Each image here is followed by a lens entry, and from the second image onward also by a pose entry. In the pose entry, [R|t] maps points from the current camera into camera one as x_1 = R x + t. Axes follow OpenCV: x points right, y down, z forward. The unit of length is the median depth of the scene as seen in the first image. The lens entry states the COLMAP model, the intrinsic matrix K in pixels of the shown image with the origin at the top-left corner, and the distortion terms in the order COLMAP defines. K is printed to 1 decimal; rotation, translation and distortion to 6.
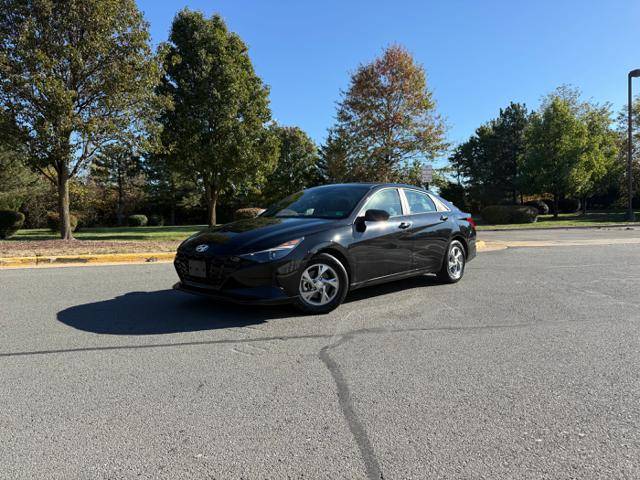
lens RADIAL K [[446.5, 0, 315.3], [0, 446.5, 244.6], [0, 0, 1]] dist [0.046188, -0.061600]
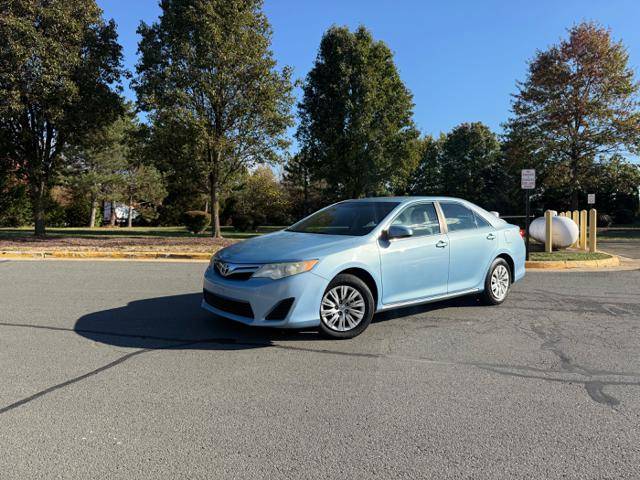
lens RADIAL K [[446.5, 0, 319.2], [0, 446.5, 243.2], [0, 0, 1]] dist [0.046188, -0.061600]
pose [[0.904338, 0.043711, -0.424572, 0.152453], [-0.042615, 0.999019, 0.012081, -0.015420], [0.424684, 0.007168, 0.905313, 0.011031]]
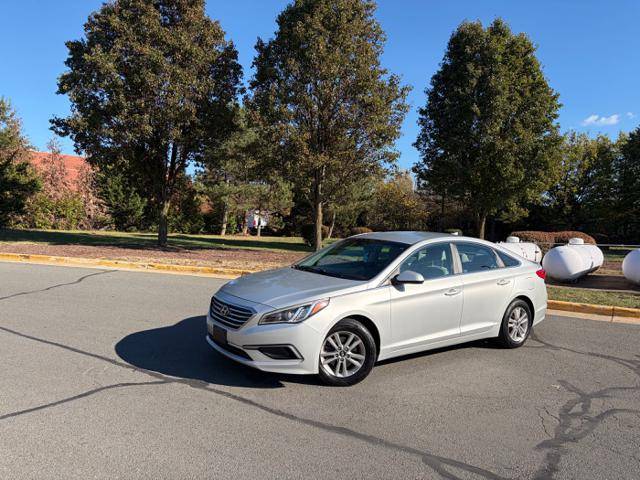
lens RADIAL K [[478.4, 0, 318.8], [0, 478.4, 242.1], [0, 0, 1]] dist [0.042320, -0.025213]
pose [[0.725155, 0.069554, -0.685063, 0.216286], [-0.086011, 0.996243, 0.010103, -0.037413], [0.683192, 0.051597, 0.728413, 0.053414]]
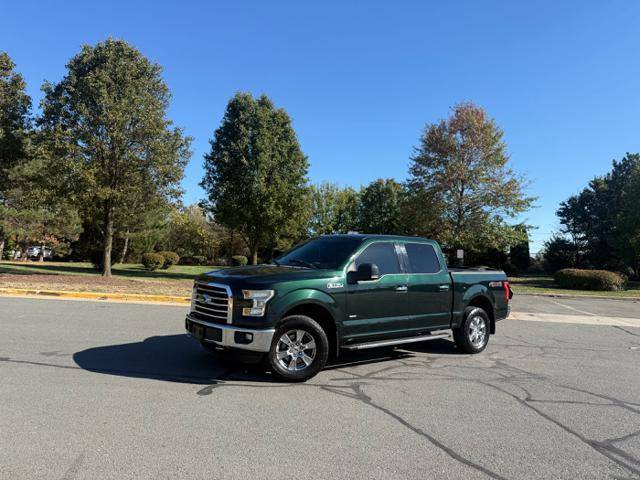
lens RADIAL K [[446.5, 0, 320.9], [0, 446.5, 245.0], [0, 0, 1]] dist [0.046188, -0.061600]
pose [[0.946262, 0.048432, -0.319752, 0.310048], [-0.078126, 0.993673, -0.080692, -0.030784], [0.313821, 0.101337, 0.944059, -0.033762]]
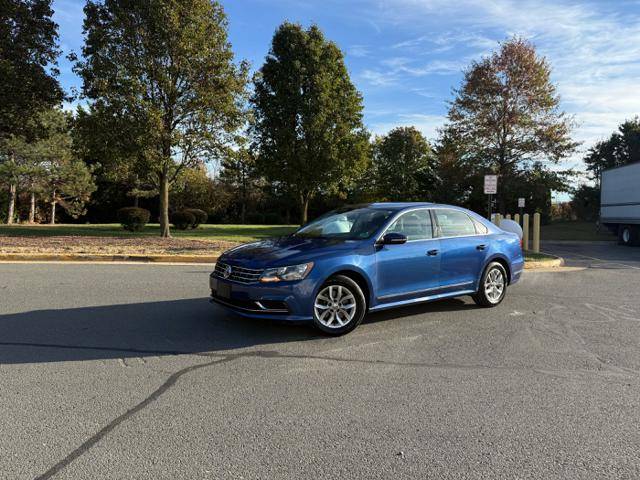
lens RADIAL K [[446.5, 0, 322.0], [0, 446.5, 246.7], [0, 0, 1]] dist [0.046188, -0.061600]
pose [[0.962339, 0.050746, -0.267075, 0.098942], [-0.047952, 0.998705, 0.016975, -0.017056], [0.267591, -0.003529, 0.963526, -0.000594]]
